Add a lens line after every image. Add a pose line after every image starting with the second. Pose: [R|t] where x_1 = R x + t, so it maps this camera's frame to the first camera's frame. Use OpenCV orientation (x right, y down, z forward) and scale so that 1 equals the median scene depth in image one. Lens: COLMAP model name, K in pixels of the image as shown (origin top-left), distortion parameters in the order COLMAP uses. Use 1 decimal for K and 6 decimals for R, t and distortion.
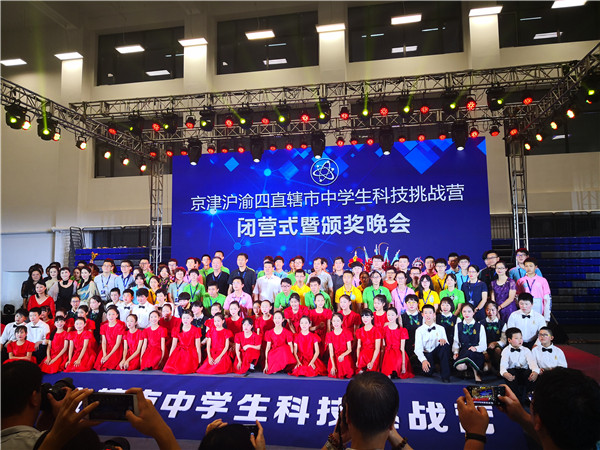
lens RADIAL K [[473.7, 0, 299.5], [0, 473.7, 224.7], [0, 0, 1]] dist [-0.002586, -0.011778]
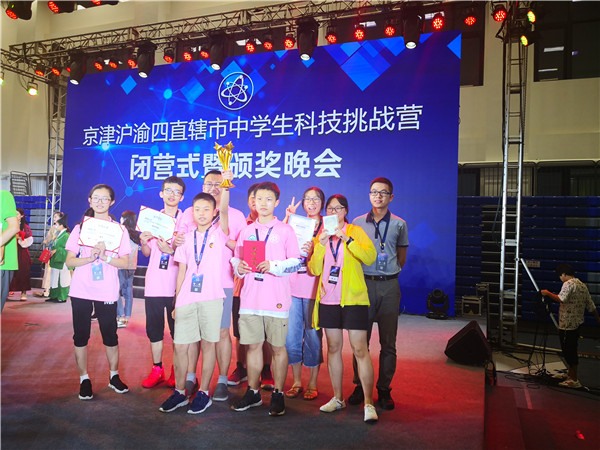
lens RADIAL K [[473.7, 0, 300.8], [0, 473.7, 225.7], [0, 0, 1]] dist [-0.002586, -0.011778]
pose [[0.985009, 0.045173, -0.166484, 0.282915], [-0.034693, 0.997261, 0.065324, 0.042242], [0.168979, -0.058569, 0.983878, 0.301041]]
